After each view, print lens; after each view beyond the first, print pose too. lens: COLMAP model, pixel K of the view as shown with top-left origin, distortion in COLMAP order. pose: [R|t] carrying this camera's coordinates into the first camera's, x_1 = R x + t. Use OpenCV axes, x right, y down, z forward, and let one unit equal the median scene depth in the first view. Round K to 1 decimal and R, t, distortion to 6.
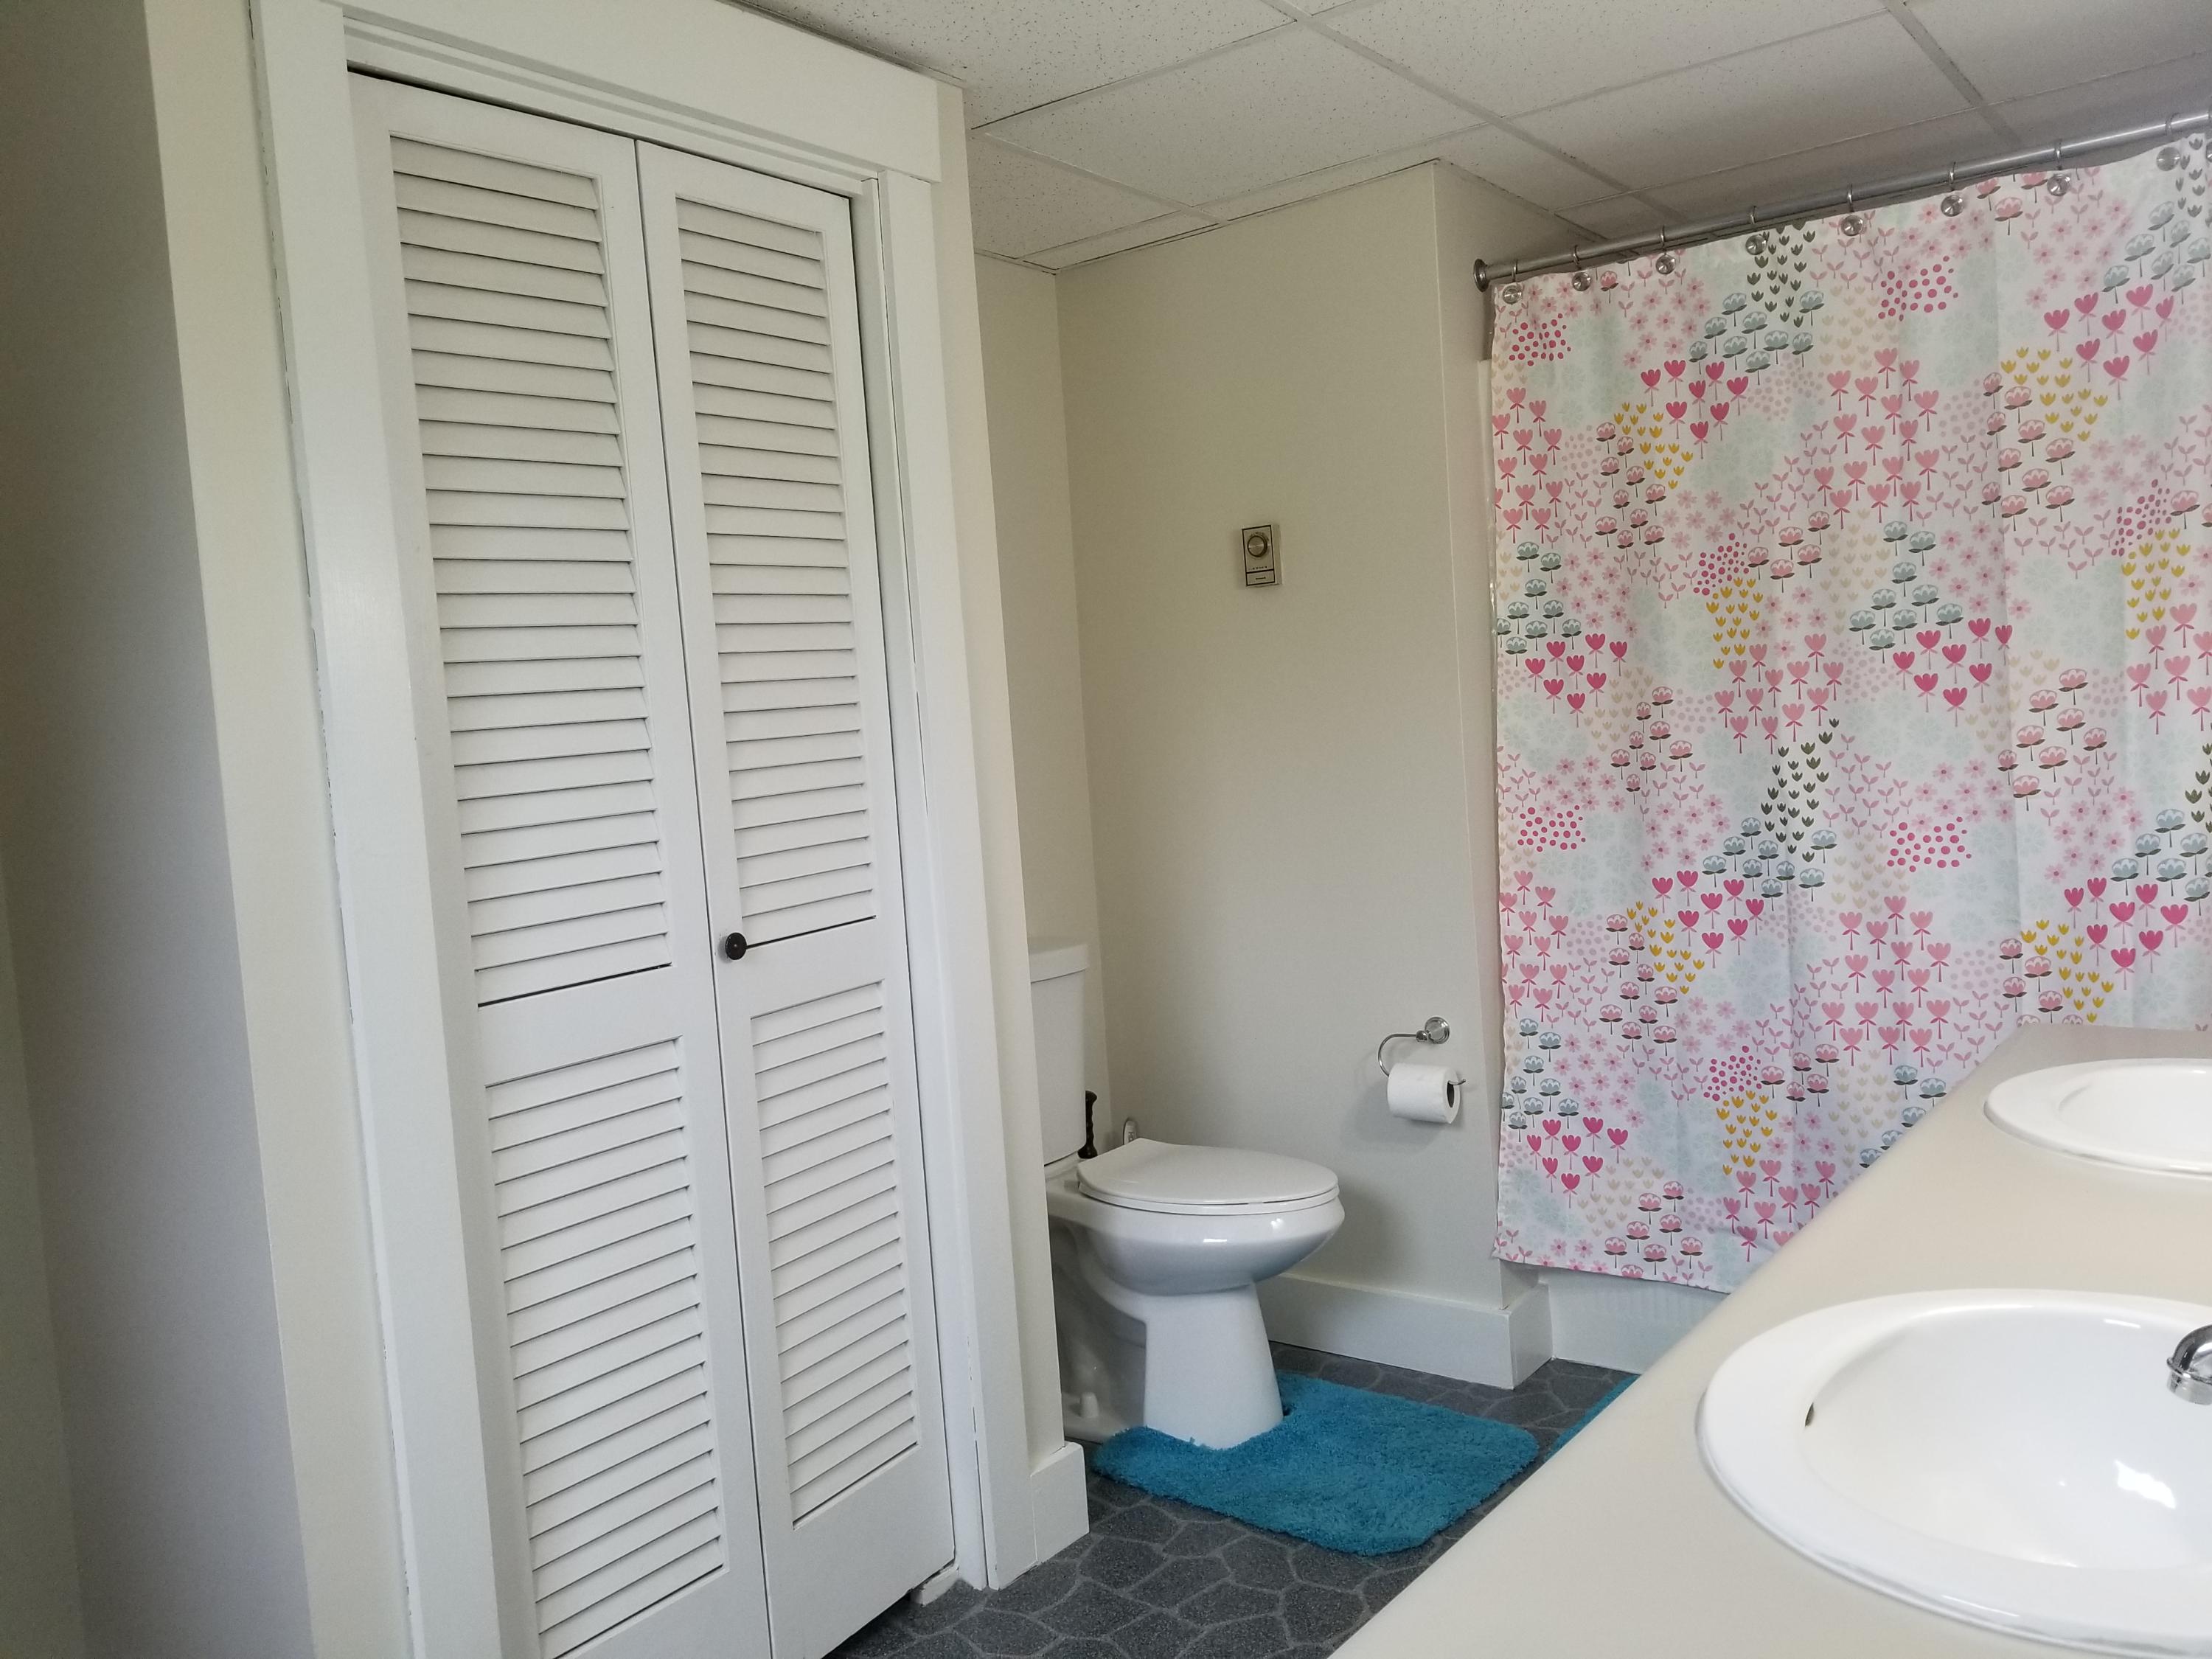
lens RADIAL K [[1713.4, 0, 1106.0], [0, 1713.4, 829.5], [0, 0, 1]] dist [0.055702, -0.098009]
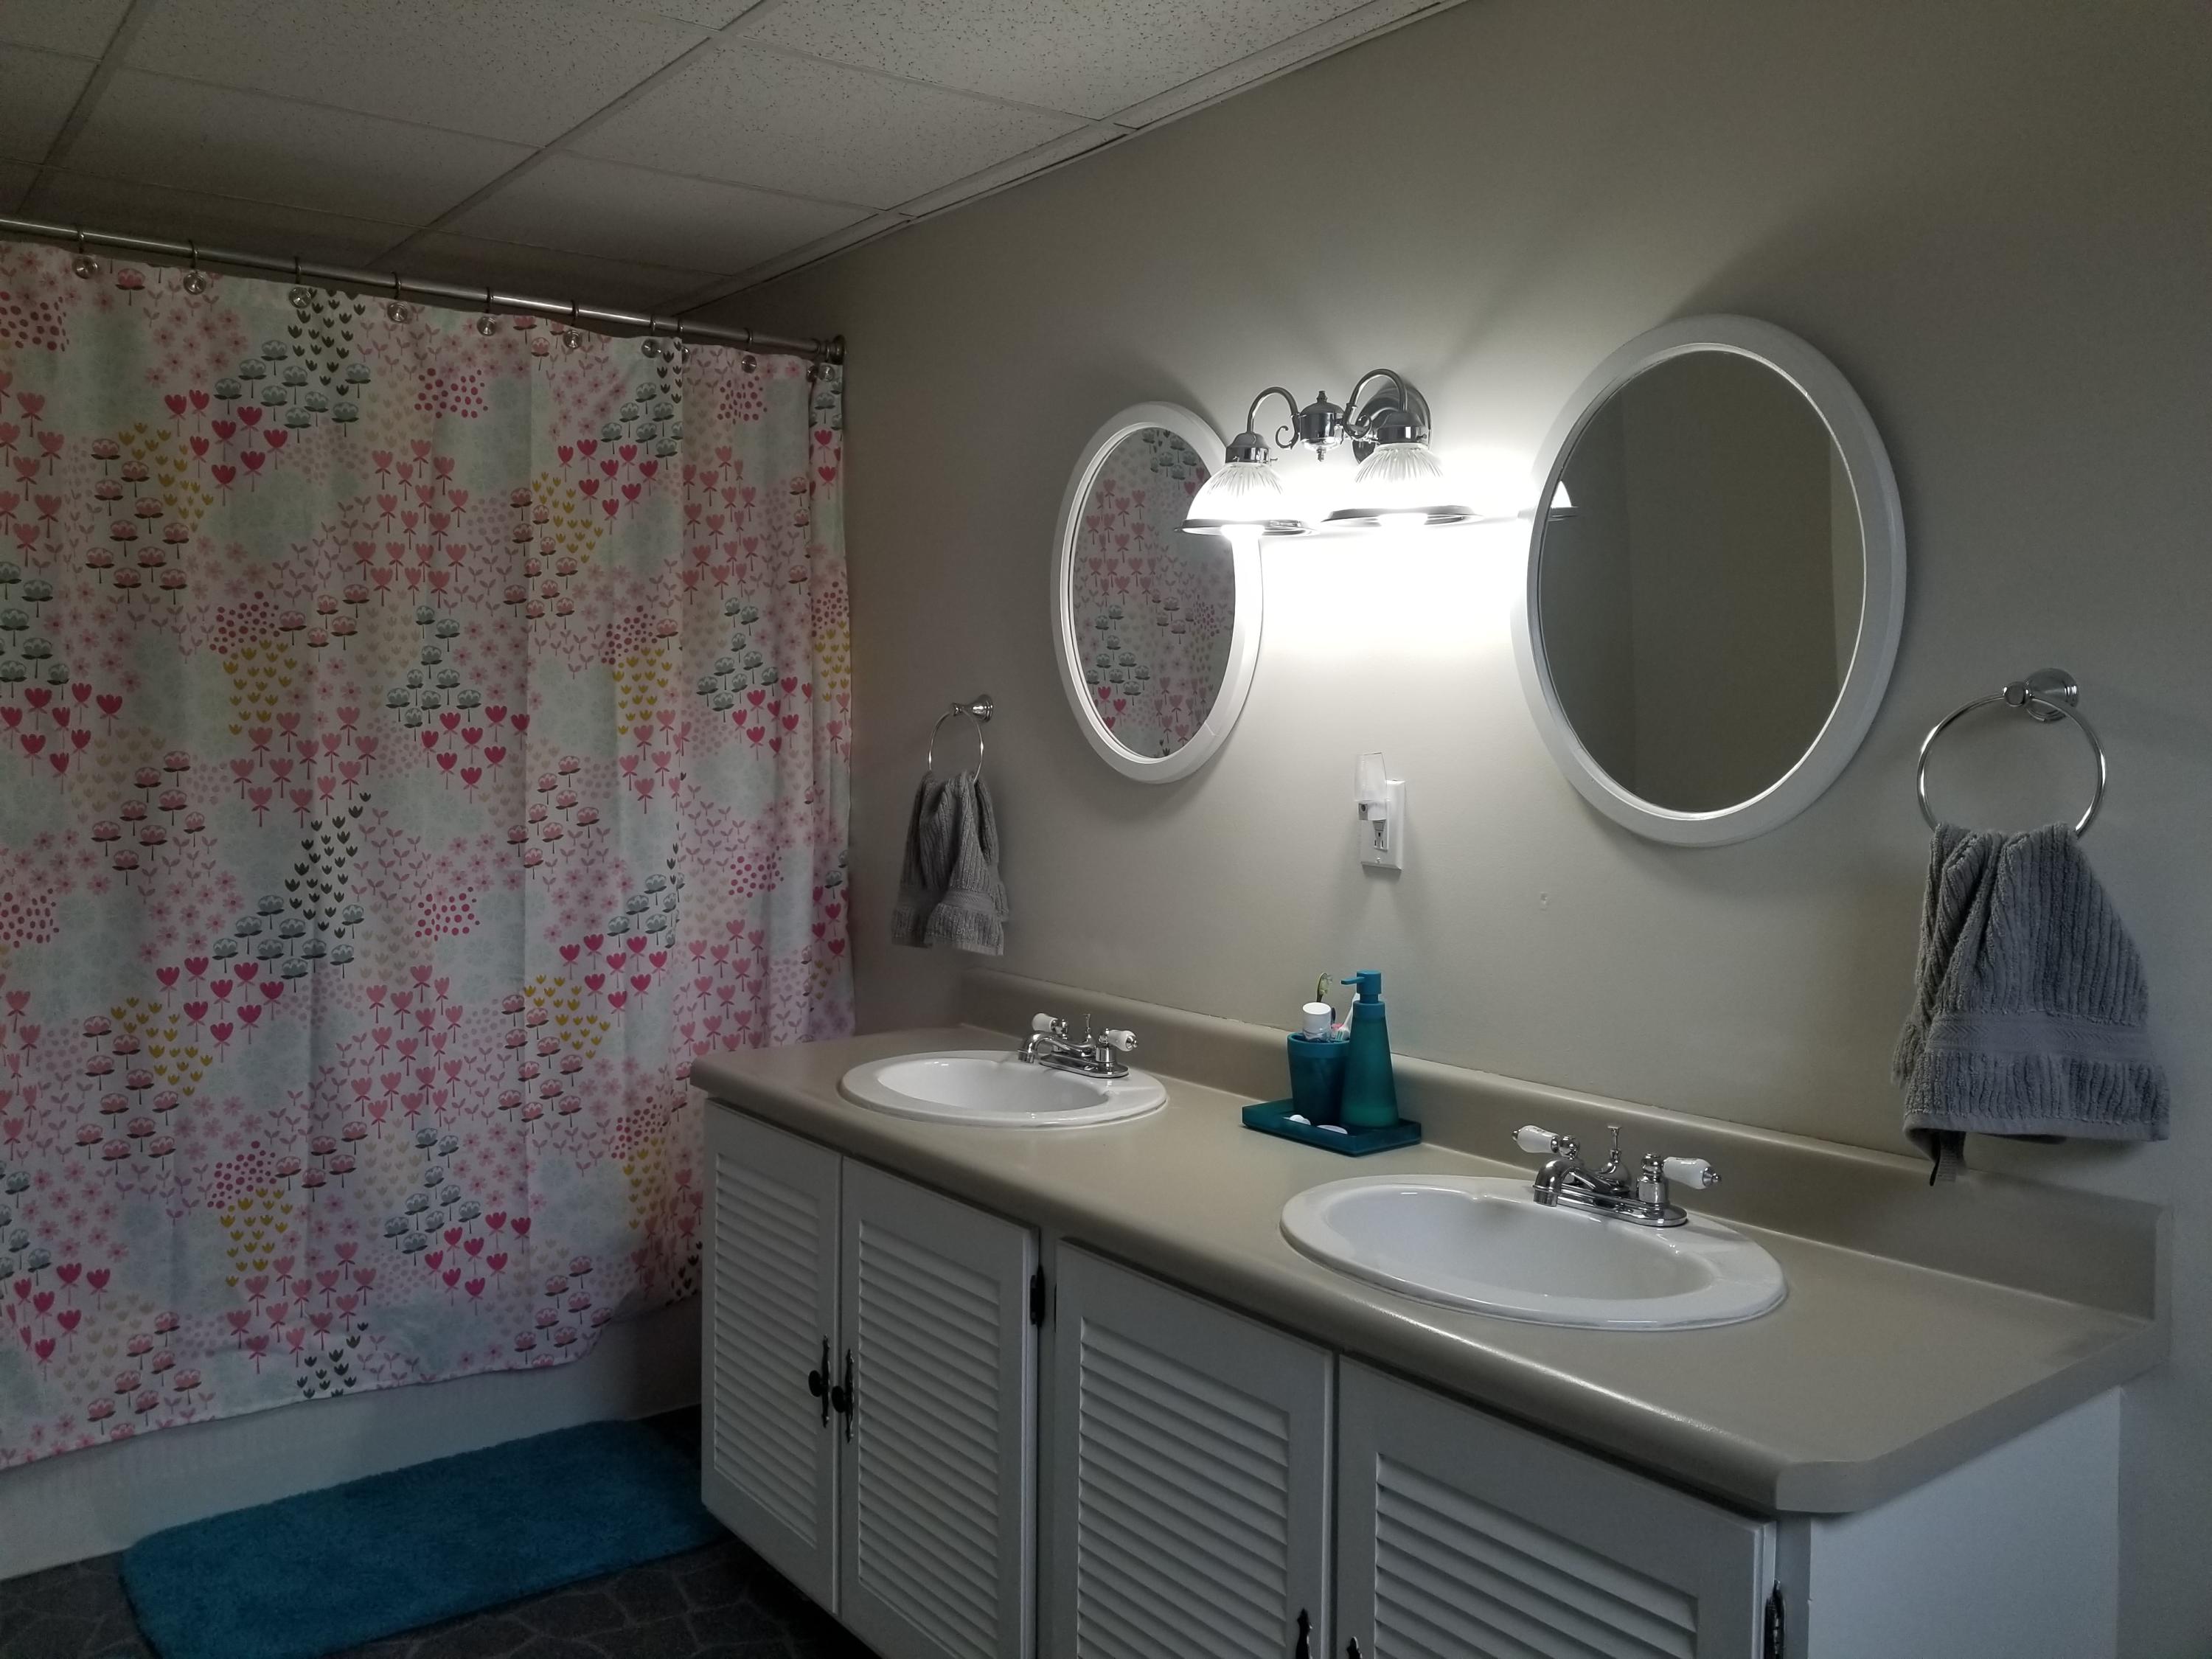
lens RADIAL K [[1713.4, 0, 1106.0], [0, 1713.4, 829.5], [0, 0, 1]] dist [0.055702, -0.098009]
pose [[0.267034, -0.000362, 0.963687, -0.426810], [0.033646, 0.999394, -0.008948, -0.019722], [-0.963100, 0.034813, 0.266884, 0.321760]]
